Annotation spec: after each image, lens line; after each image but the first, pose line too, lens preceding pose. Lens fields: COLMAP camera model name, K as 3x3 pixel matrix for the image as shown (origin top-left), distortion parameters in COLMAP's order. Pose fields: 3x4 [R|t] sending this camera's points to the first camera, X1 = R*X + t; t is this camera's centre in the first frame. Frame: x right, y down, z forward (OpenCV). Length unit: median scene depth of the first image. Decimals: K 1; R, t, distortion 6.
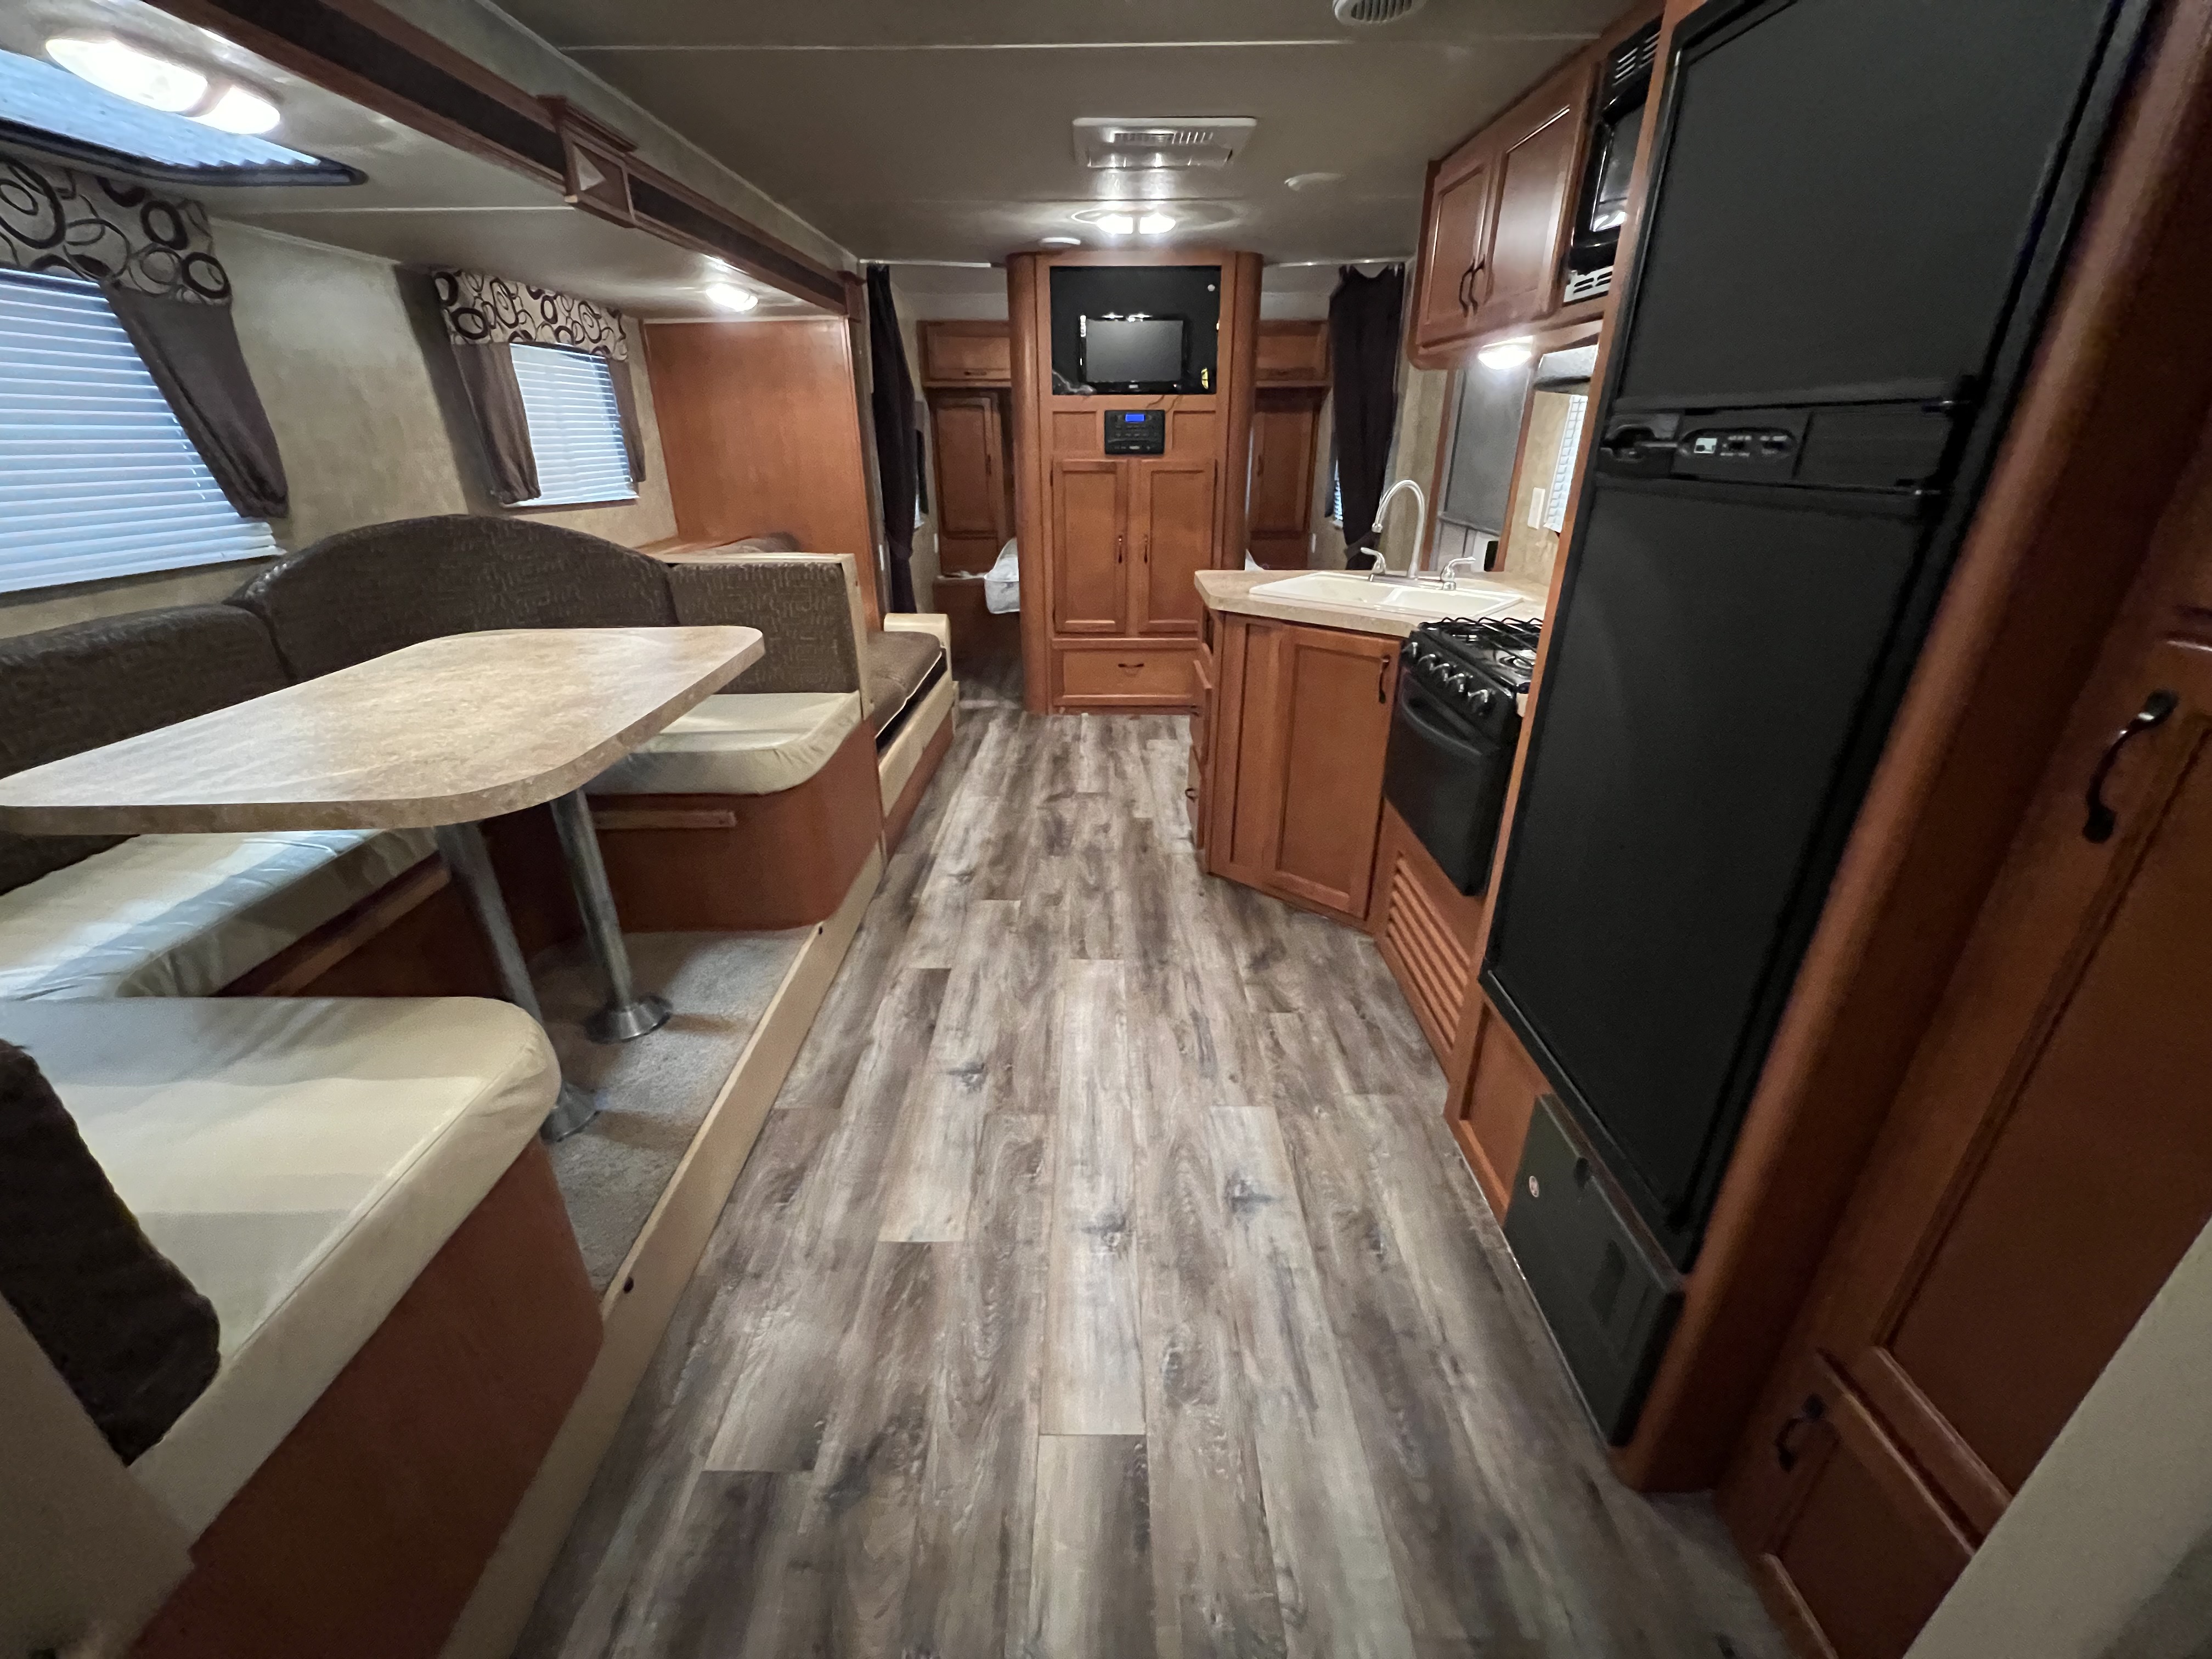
lens RADIAL K [[885.4, 0, 1101.0], [0, 885.4, 826.2], [0, 0, 1]] dist [-0.001524, 0.000532]
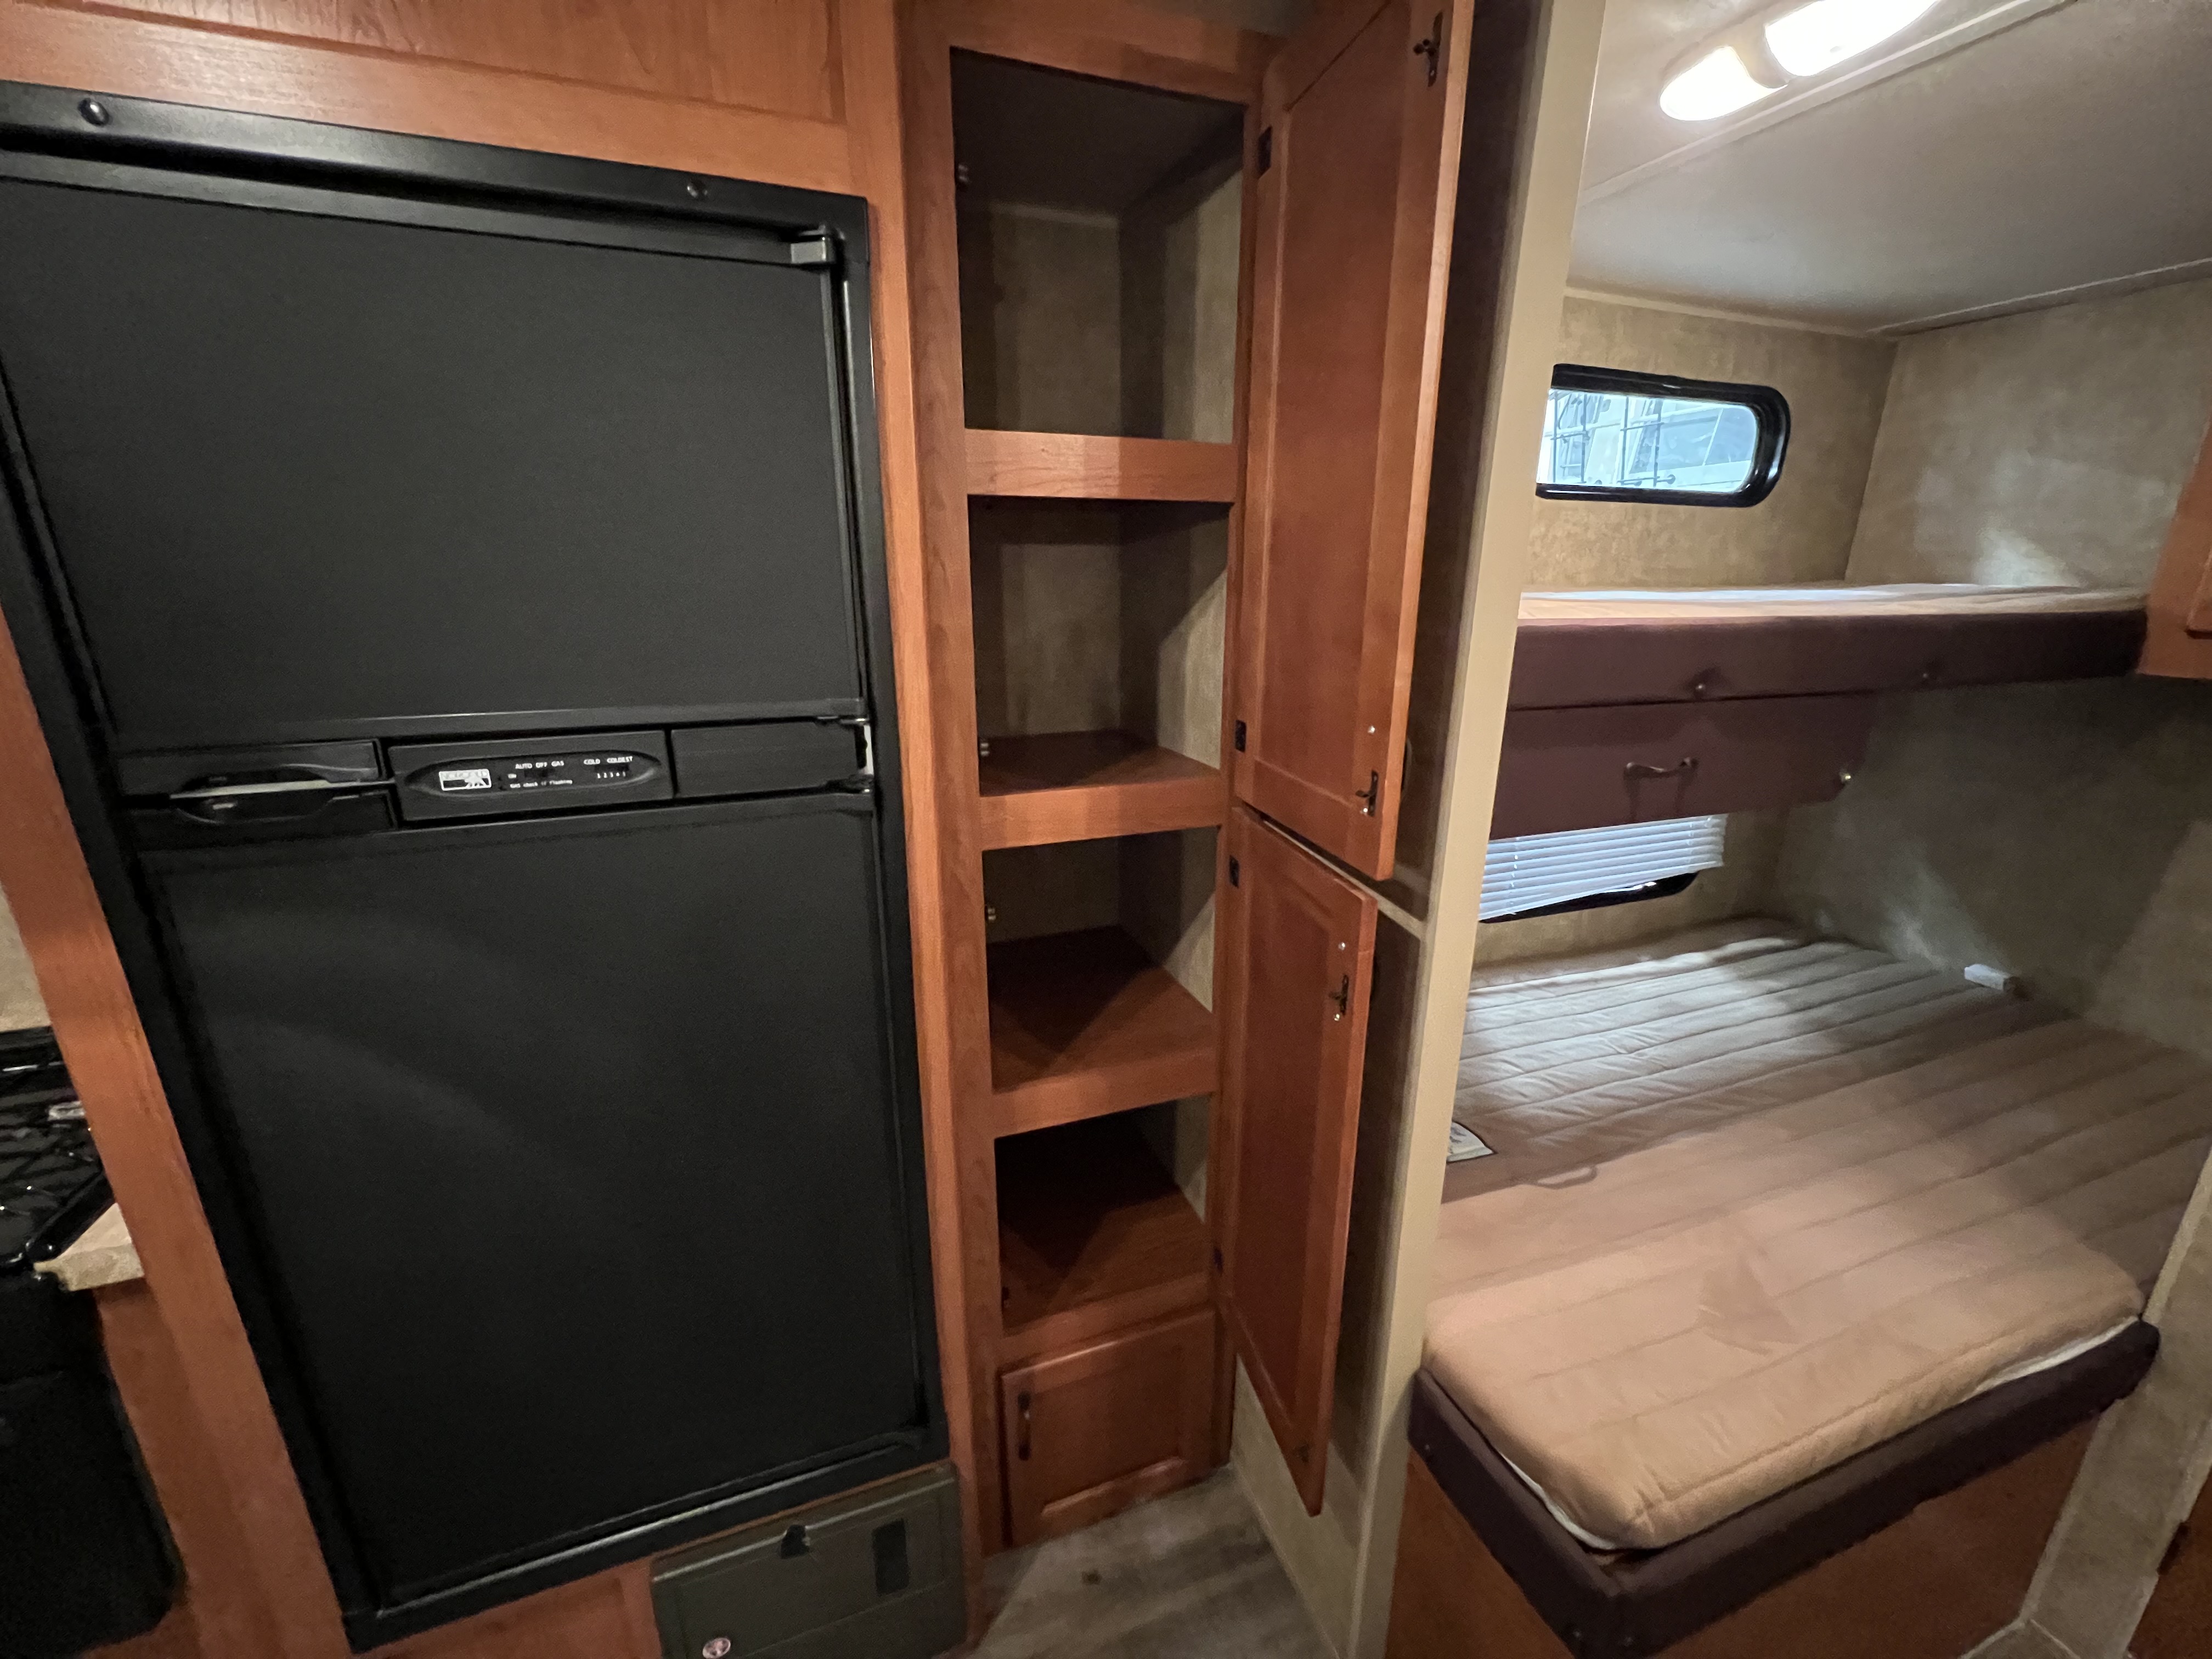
lens RADIAL K [[886.1, 0, 1100.8], [0, 886.1, 825.6], [0, 0, 1]] dist [-0.001792, 0.000522]
pose [[-0.344245, -0.266652, 0.900218, -0.071836], [0.378932, 0.837800, 0.393068, -0.215106], [-0.859015, 0.476432, -0.187365, 0.311689]]
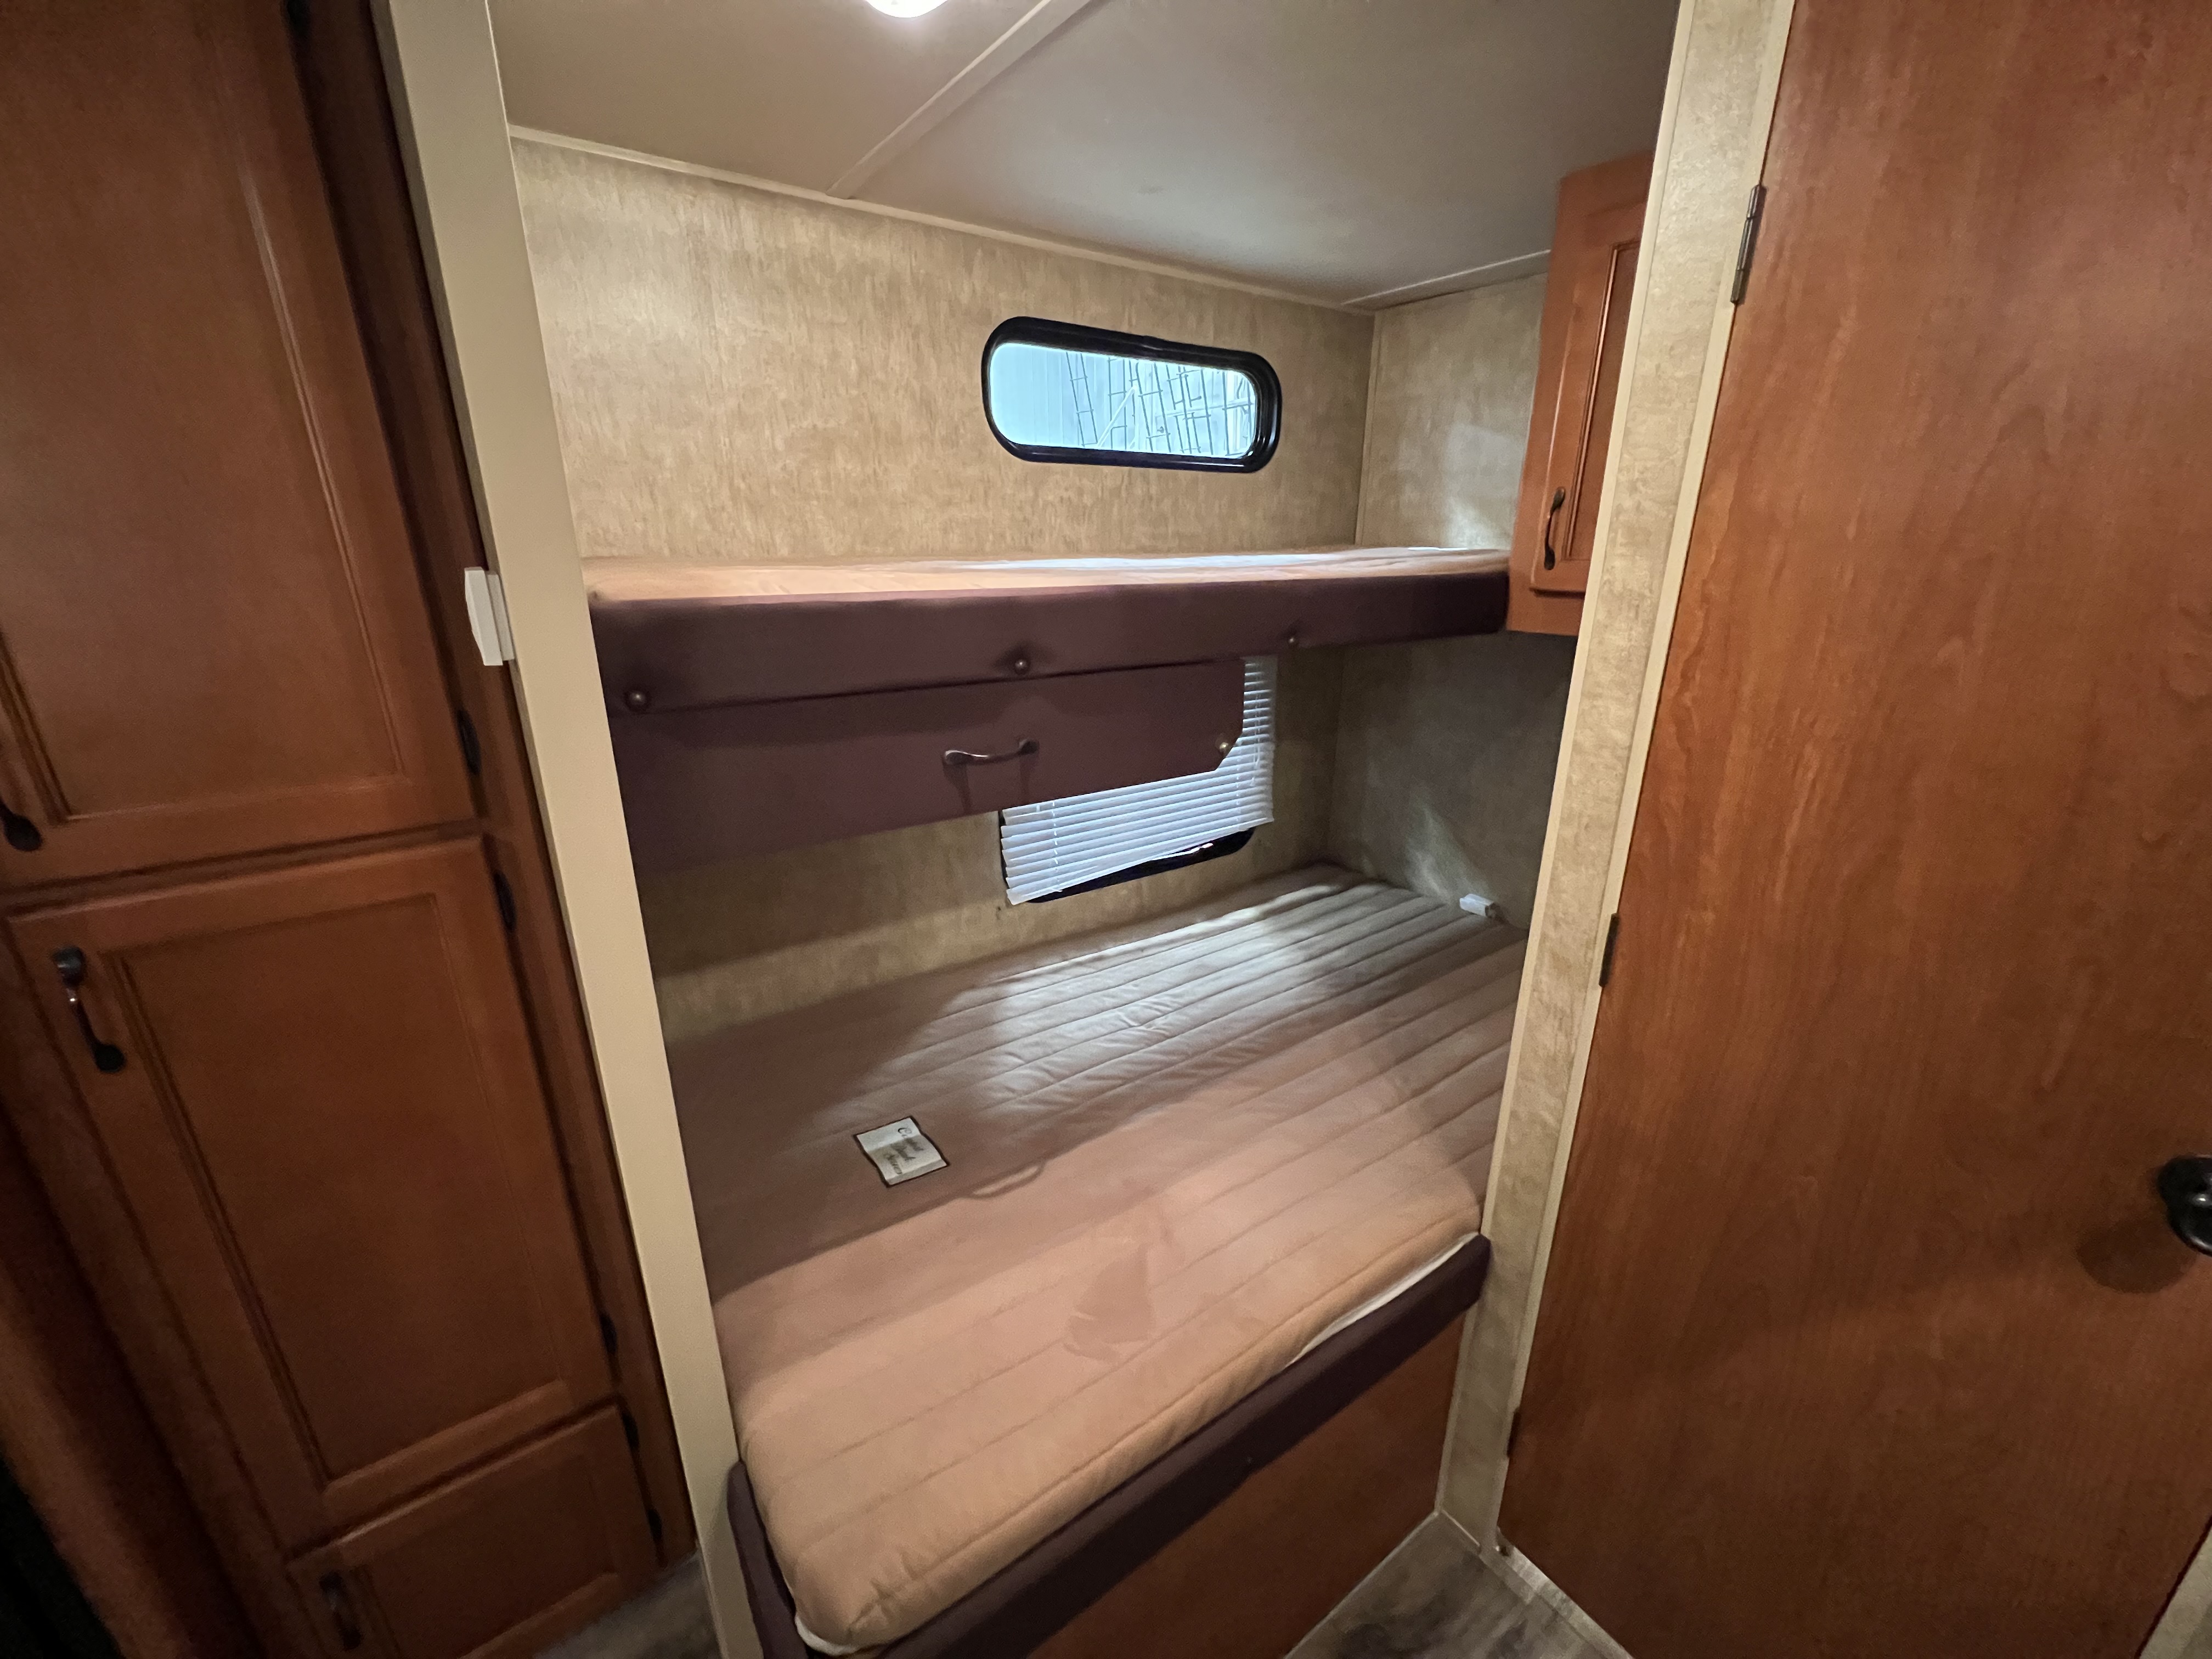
lens RADIAL K [[886.1, 0, 1100.8], [0, 886.1, 825.6], [0, 0, 1]] dist [-0.001792, 0.000522]
pose [[-0.572811, -0.258556, 0.777841, -0.120795], [0.333363, 0.793442, 0.509234, -0.117134], [-0.748837, 0.550998, -0.368299, 0.090013]]
